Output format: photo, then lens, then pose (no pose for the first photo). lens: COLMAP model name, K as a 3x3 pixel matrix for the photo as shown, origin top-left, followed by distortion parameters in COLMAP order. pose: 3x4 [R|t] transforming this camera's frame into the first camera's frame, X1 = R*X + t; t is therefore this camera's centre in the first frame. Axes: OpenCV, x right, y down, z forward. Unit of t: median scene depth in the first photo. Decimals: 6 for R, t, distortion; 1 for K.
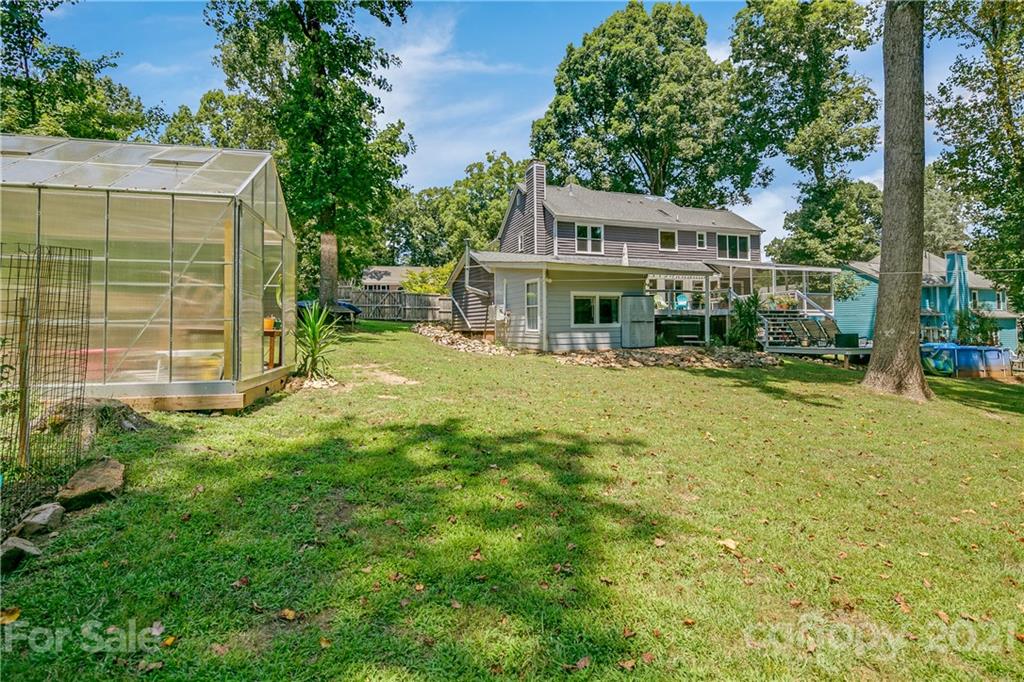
lens RADIAL K [[504.1, 0, 512.0], [0, 504.1, 341.0], [0, 0, 1]] dist [-0.000961, -0.000042]
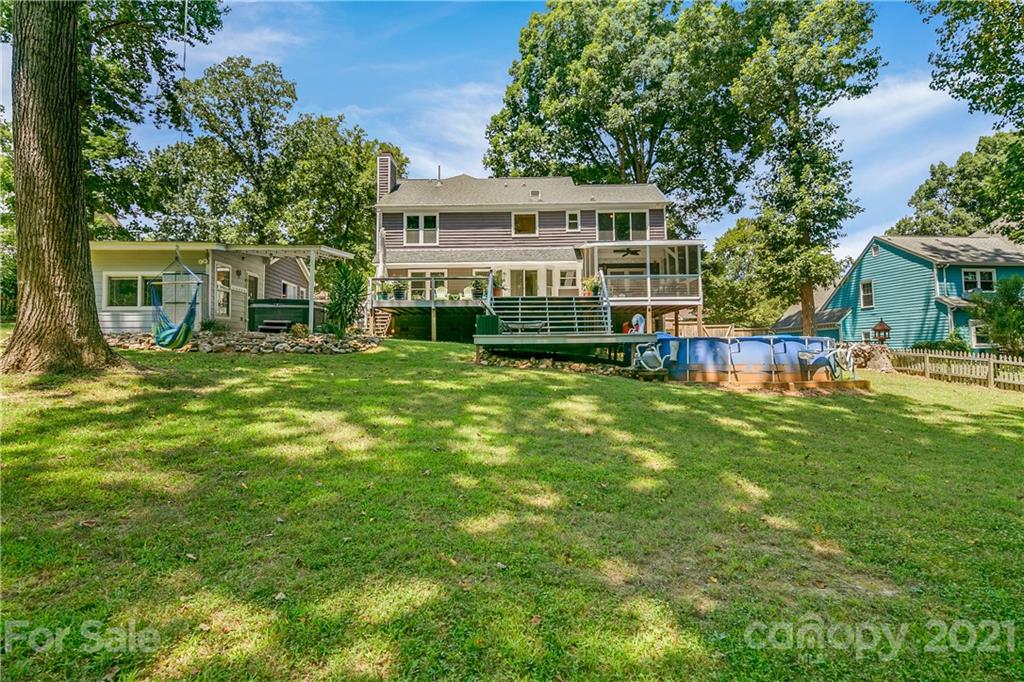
lens RADIAL K [[504.1, 0, 512.0], [0, 504.1, 341.0], [0, 0, 1]] dist [-0.000961, -0.000042]
pose [[0.929441, -0.003223, -0.368958, 0.582519], [-0.009569, 0.999415, -0.032836, 0.027879], [0.368848, 0.034049, 0.928866, 0.186957]]
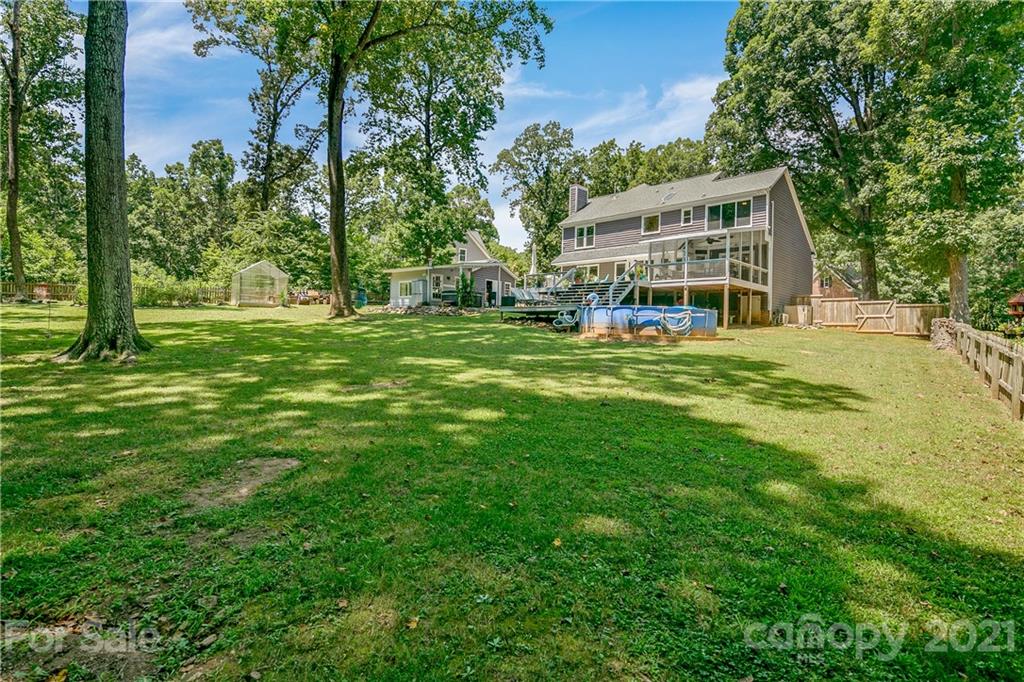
lens RADIAL K [[500.5, 0, 506.9], [0, 500.5, 358.7], [0, 0, 1]] dist [0.000435, -0.000017]
pose [[0.398773, 0.071115, -0.914288, 1.162505], [-0.048258, 0.997235, 0.056519, 0.046866], [0.915779, 0.021584, 0.401102, 0.261995]]
